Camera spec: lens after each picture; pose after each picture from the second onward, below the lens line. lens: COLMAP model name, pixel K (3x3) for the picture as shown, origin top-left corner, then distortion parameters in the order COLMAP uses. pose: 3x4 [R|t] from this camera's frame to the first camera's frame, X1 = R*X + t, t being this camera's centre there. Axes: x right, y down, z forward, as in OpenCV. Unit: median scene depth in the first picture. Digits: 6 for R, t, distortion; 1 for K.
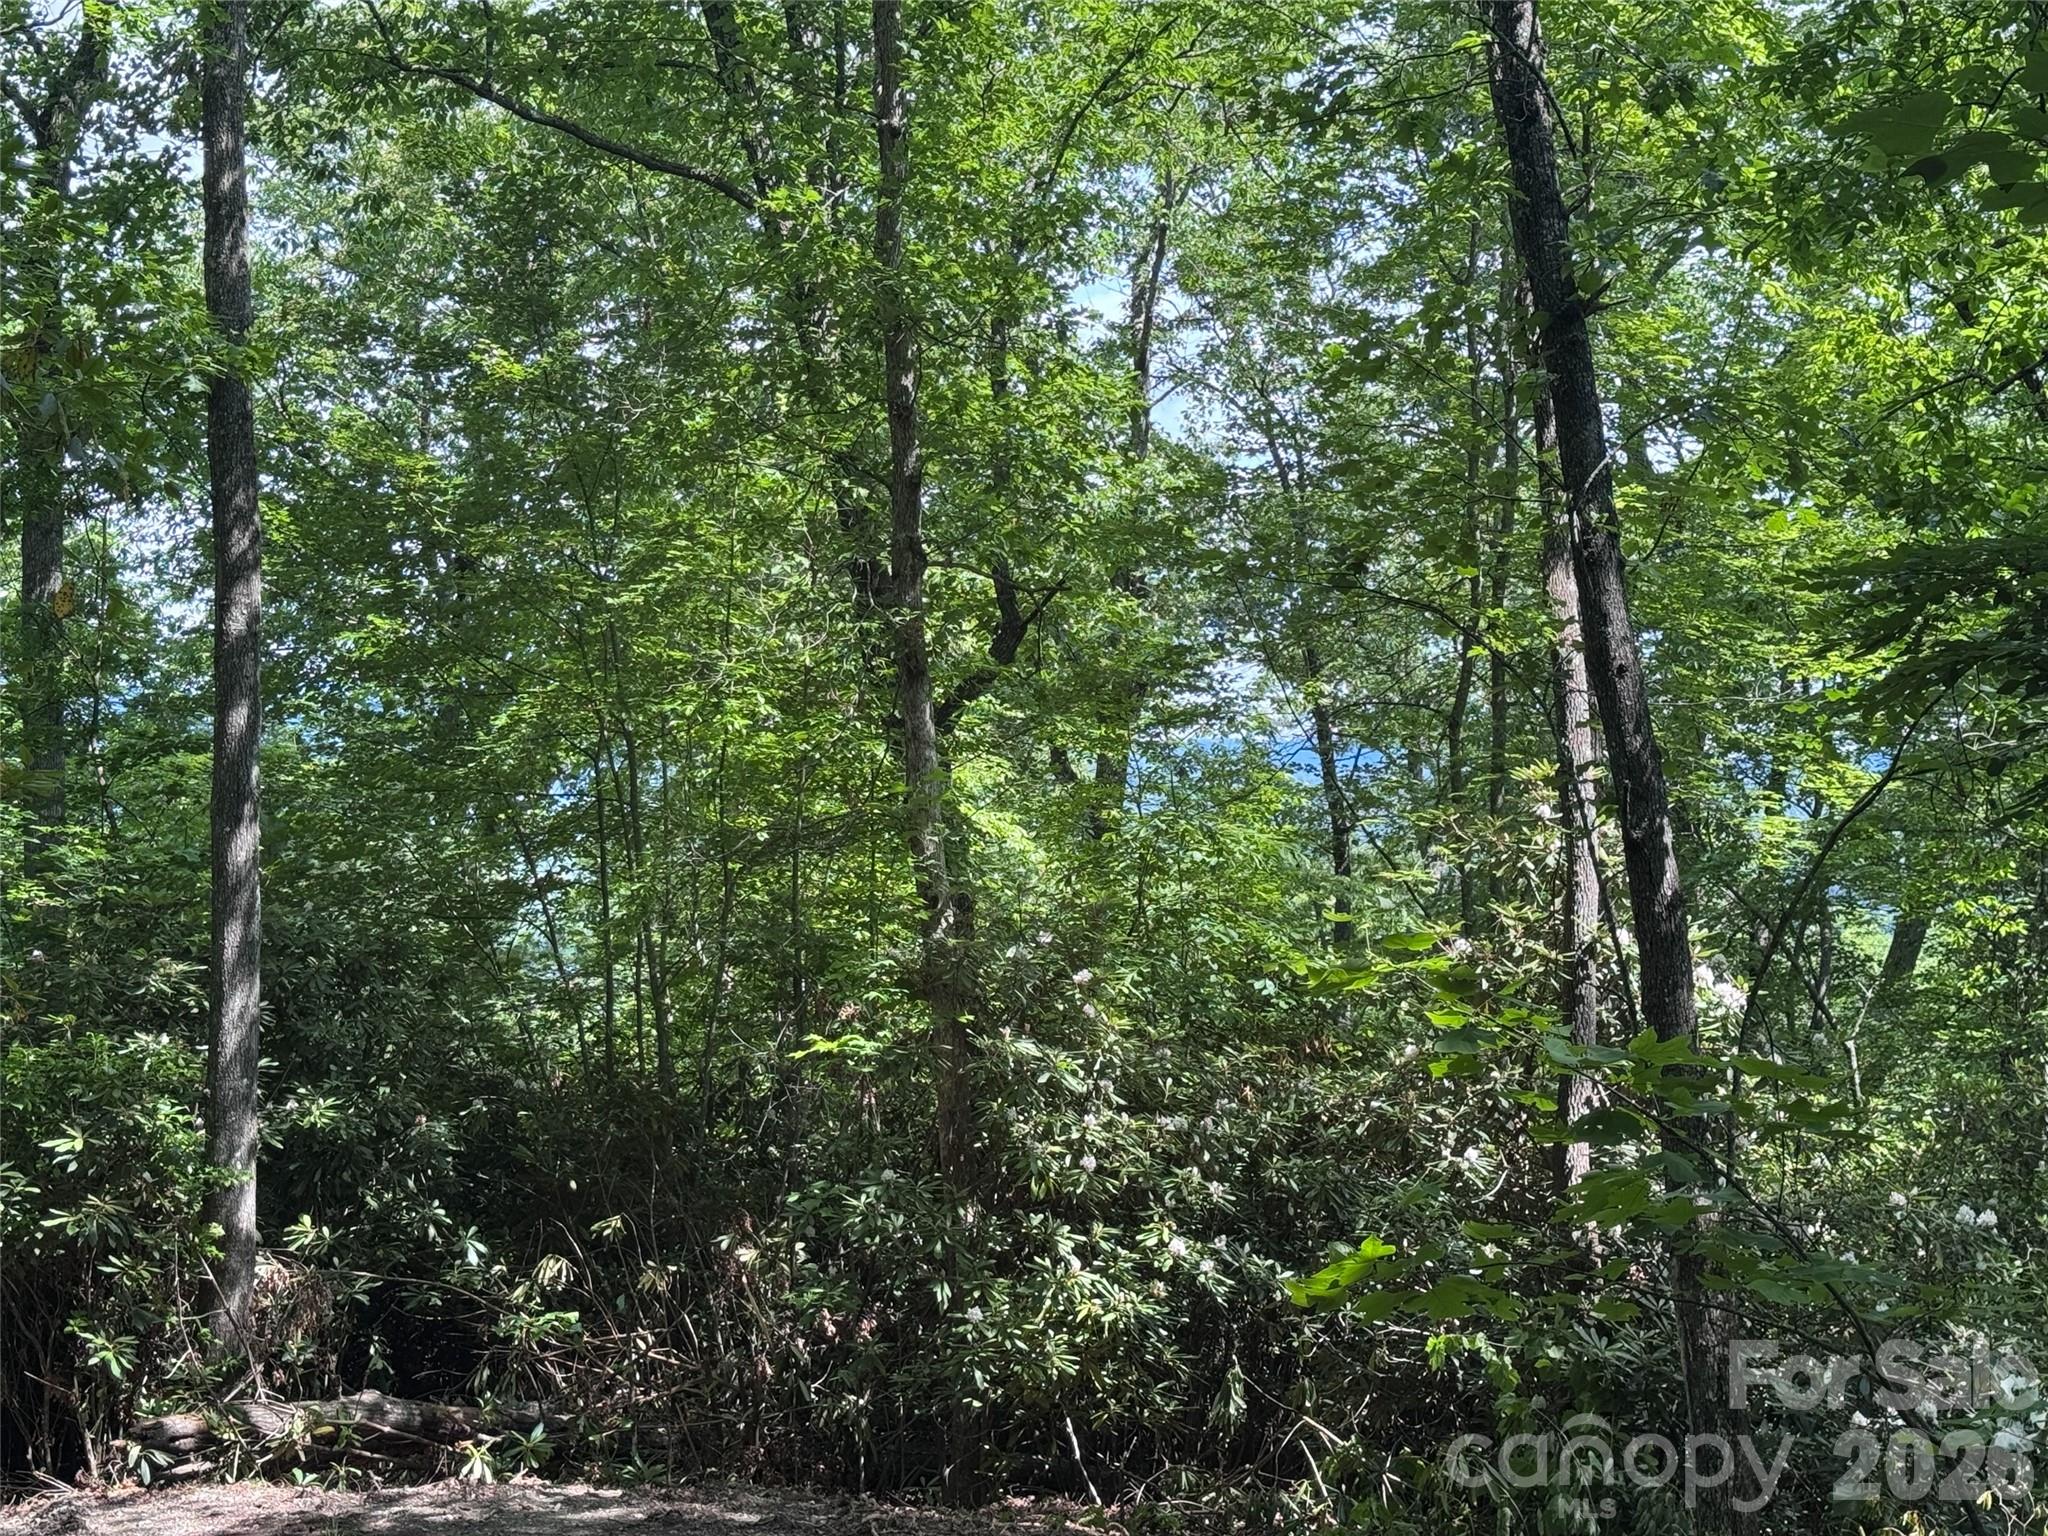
lens RADIAL K [[2953.8, 0, 1006.6], [0, 2953.8, 809.6], [0, 0, 1]] dist [0.160343, 0.000000]
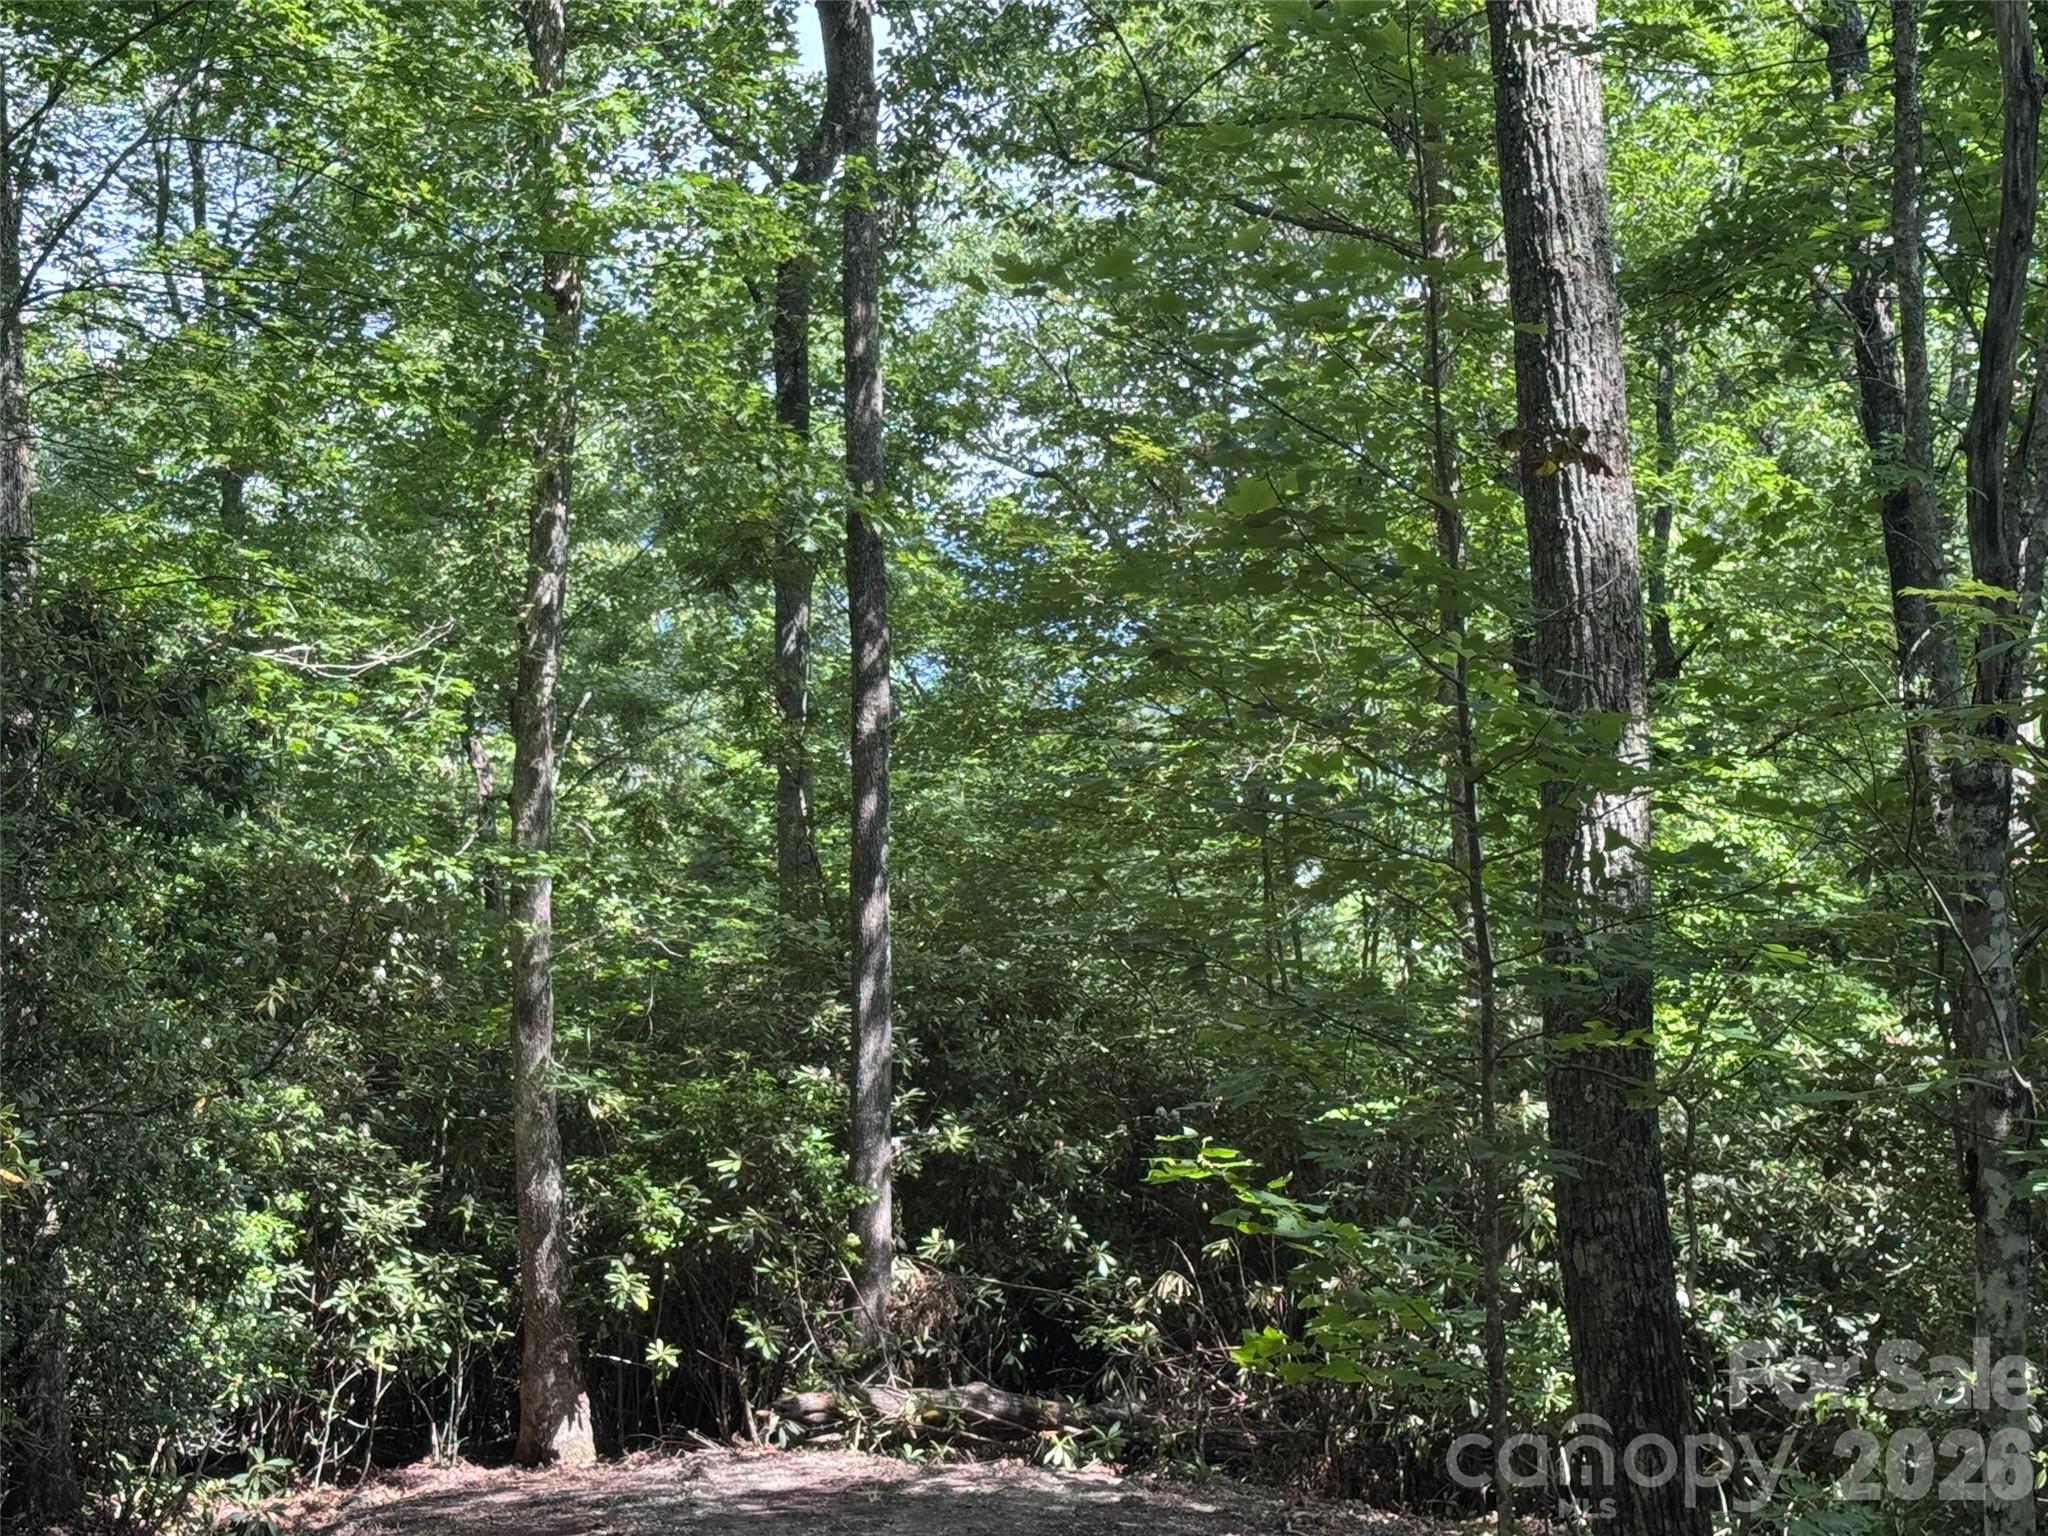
lens RADIAL K [[3653.6, 0, 1004.7], [0, 3653.6, 812.6], [0, 0, 1]] dist [0.220307, 0.000000]
pose [[0.952445, 0.004697, -0.304674, 0.232344], [0.005991, 0.999399, 0.034134, -0.076954], [0.304651, -0.034336, 0.951845, -0.351349]]
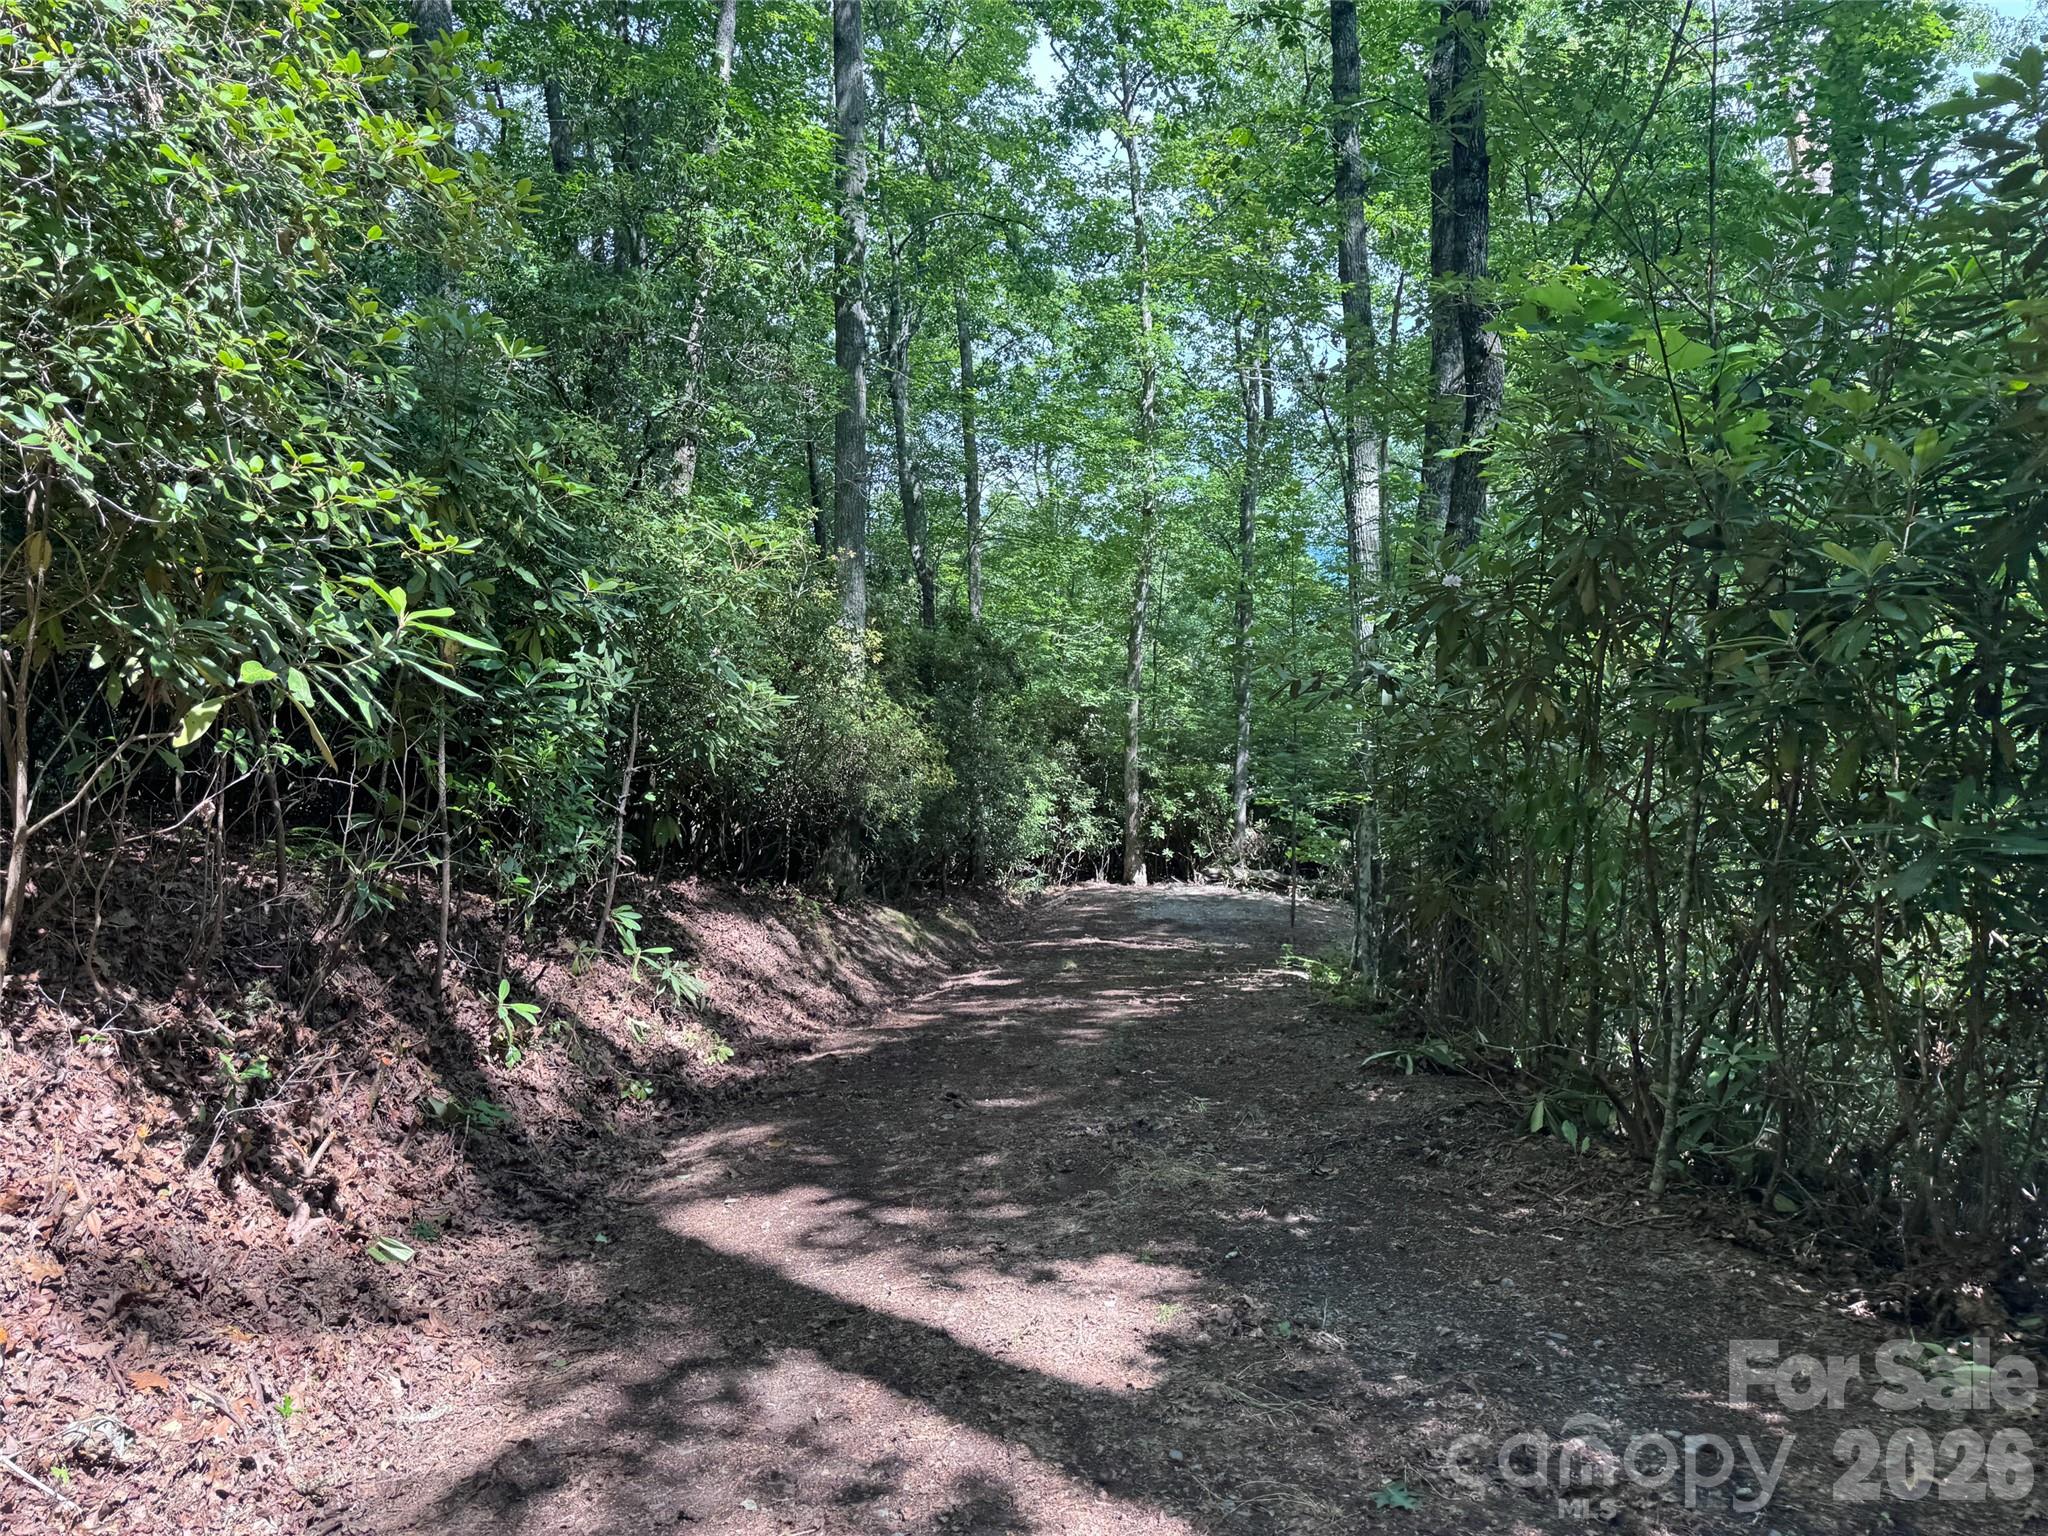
lens RADIAL K [[1420.7, 0, 1040.2], [0, 1420.7, 772.7], [0, 0, 1]] dist [0.043820, -0.057039]
pose [[0.858169, 0.078388, -0.507347, 0.406437], [-0.020803, 0.992772, 0.118201, -0.116489], [0.512946, -0.090882, 0.853597, -0.584391]]
